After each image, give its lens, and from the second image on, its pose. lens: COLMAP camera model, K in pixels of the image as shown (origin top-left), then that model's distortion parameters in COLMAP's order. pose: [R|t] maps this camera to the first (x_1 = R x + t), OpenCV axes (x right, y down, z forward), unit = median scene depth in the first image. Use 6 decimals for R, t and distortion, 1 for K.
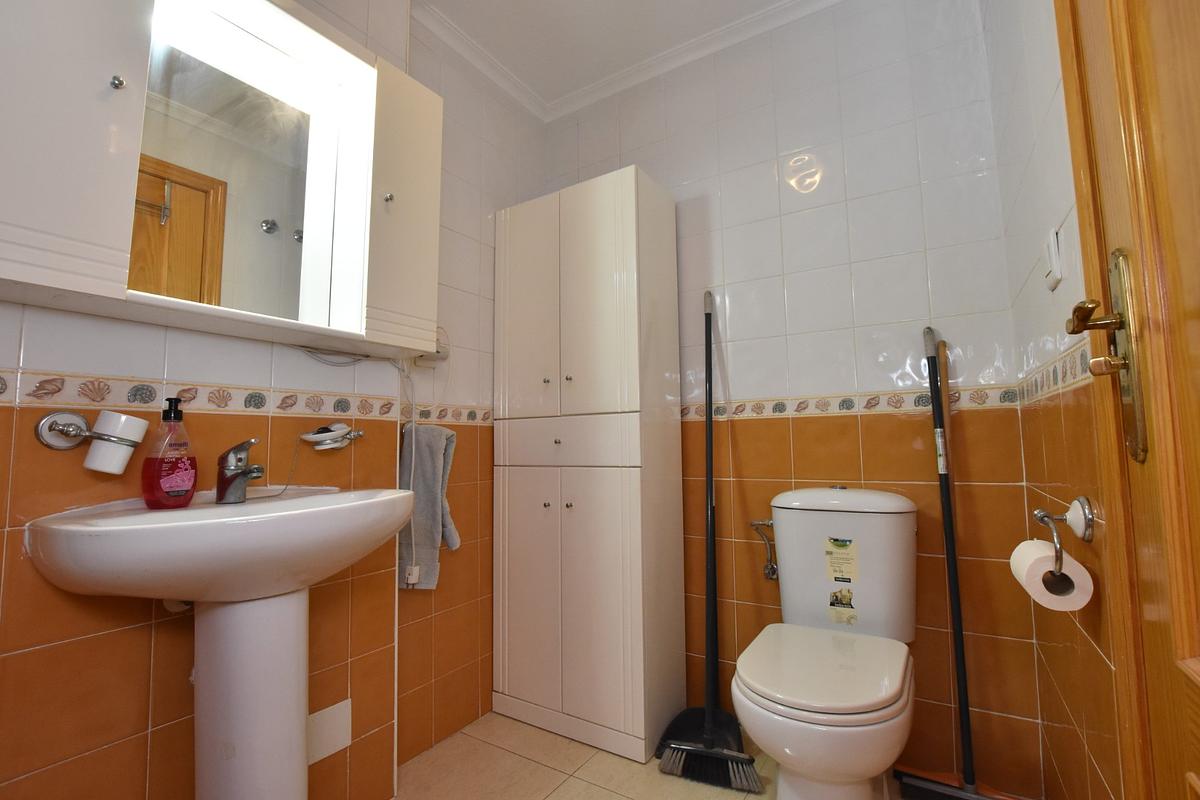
lens RADIAL K [[529.2, 0, 600.0], [0, 529.2, 400.0], [0, 0, 1]] dist [-0.033881, 0.000319]
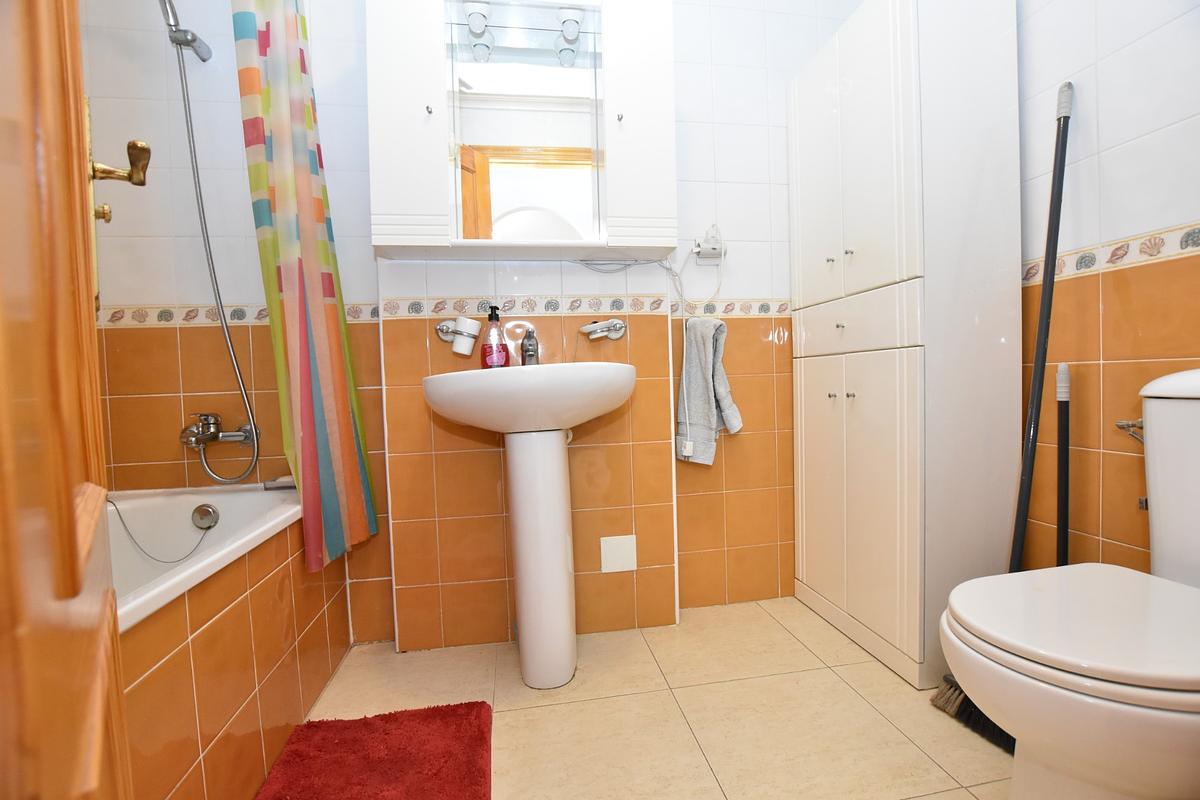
lens RADIAL K [[529.2, 0, 600.0], [0, 529.2, 400.0], [0, 0, 1]] dist [-0.033881, 0.000319]
pose [[0.667879, 0.020162, -0.743996, 0.375165], [0.084477, 0.991120, 0.102693, 0.092886], [0.739460, -0.131437, 0.660245, 0.108930]]
